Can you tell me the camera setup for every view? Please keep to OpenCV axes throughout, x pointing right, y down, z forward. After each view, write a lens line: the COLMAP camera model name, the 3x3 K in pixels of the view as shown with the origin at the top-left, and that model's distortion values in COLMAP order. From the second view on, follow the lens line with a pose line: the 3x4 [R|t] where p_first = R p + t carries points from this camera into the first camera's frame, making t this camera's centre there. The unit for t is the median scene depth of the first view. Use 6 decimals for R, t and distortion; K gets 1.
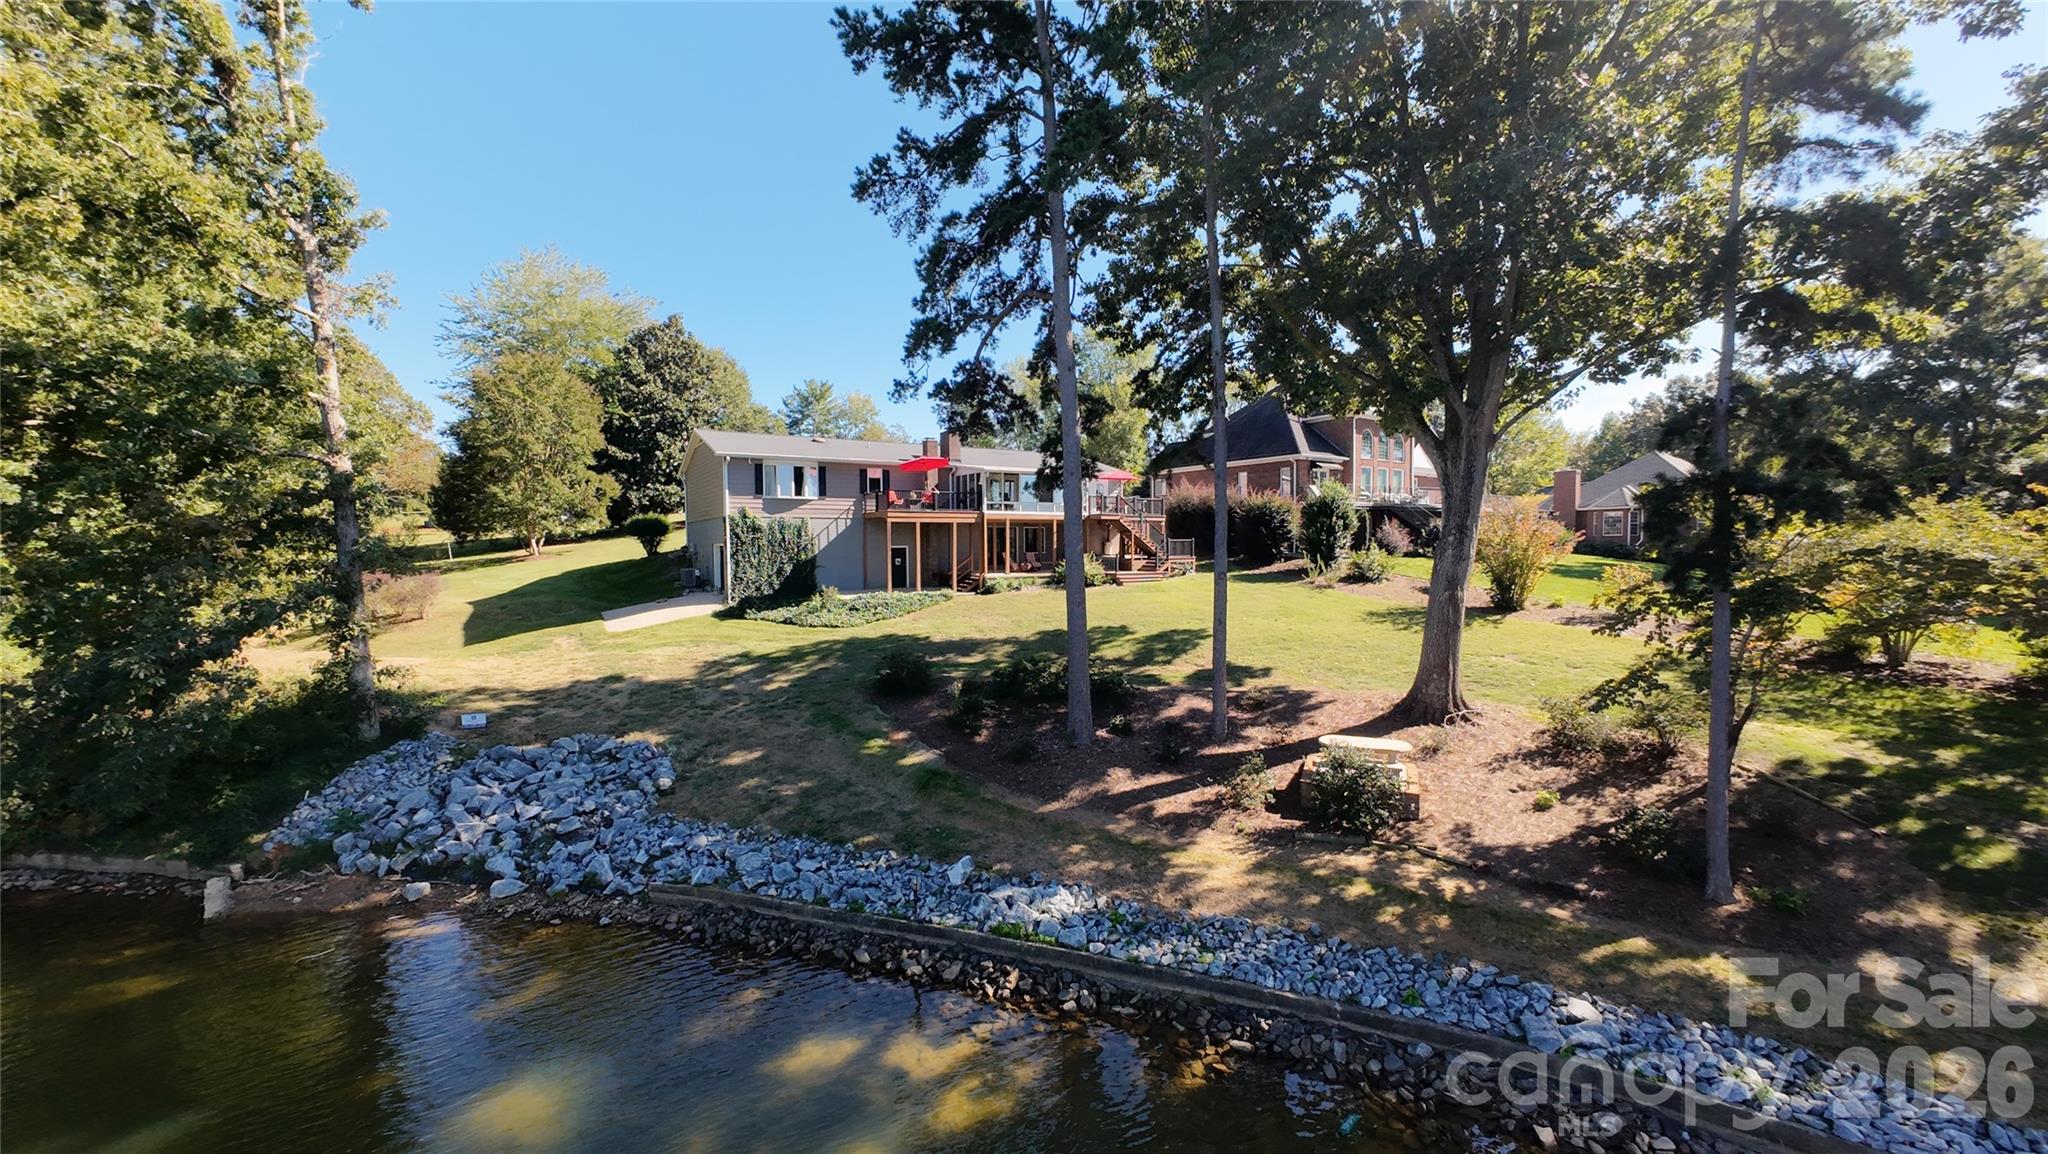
lens RADIAL K [[764.8, 0, 1024.0], [0, 764.8, 577.0], [0, 0, 1]] dist [0.001795, 0.000118]
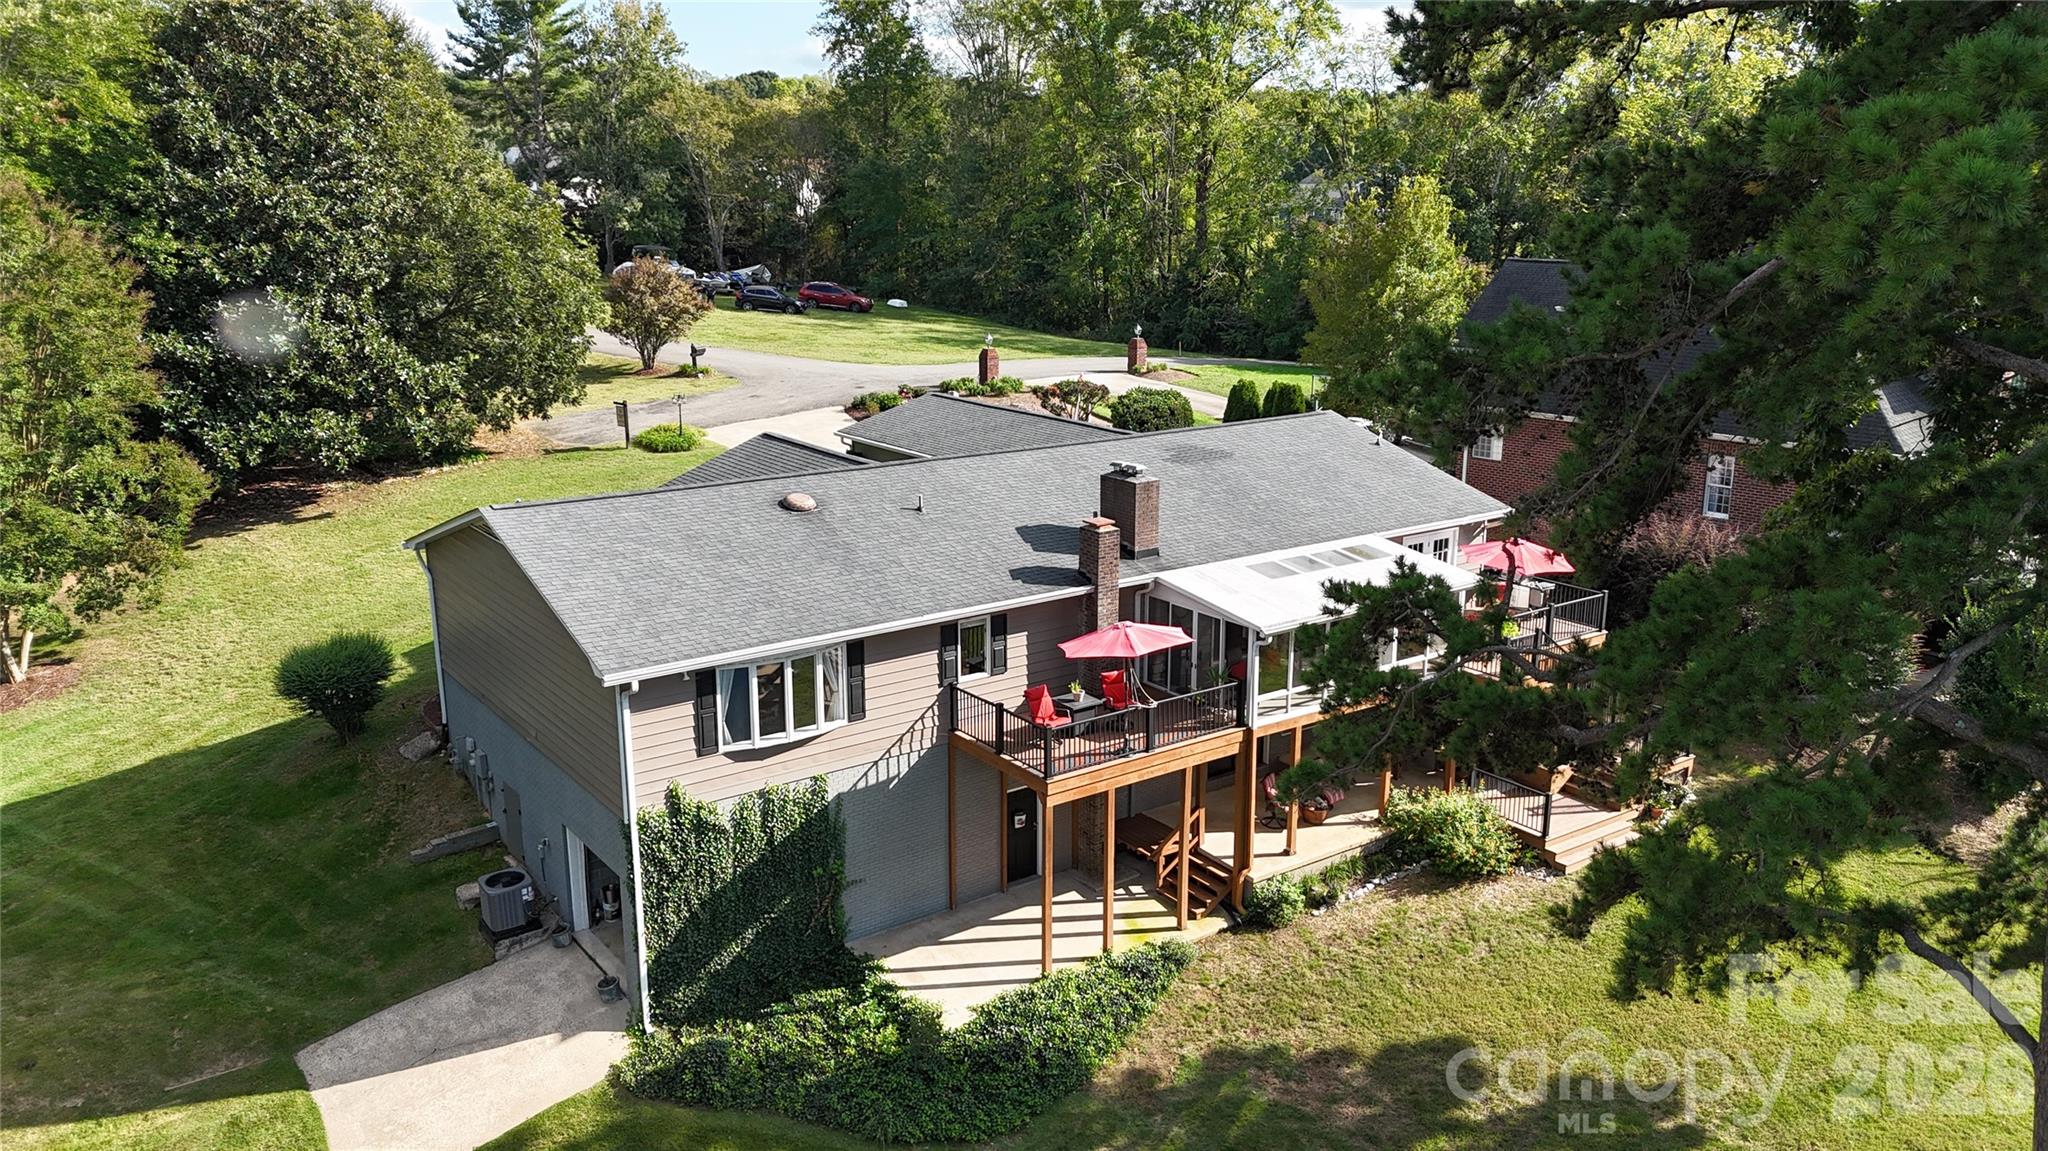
lens RADIAL K [[1488.3, 0, 1024.0], [0, 1488.3, 575.5], [0, 0, 1]] dist [0.049859, -0.005245]
pose [[0.997051, -0.010092, 0.076070, -0.248347], [-0.005071, 0.980482, 0.196543, -0.343331], [-0.076569, -0.196349, 0.977540, 0.277890]]
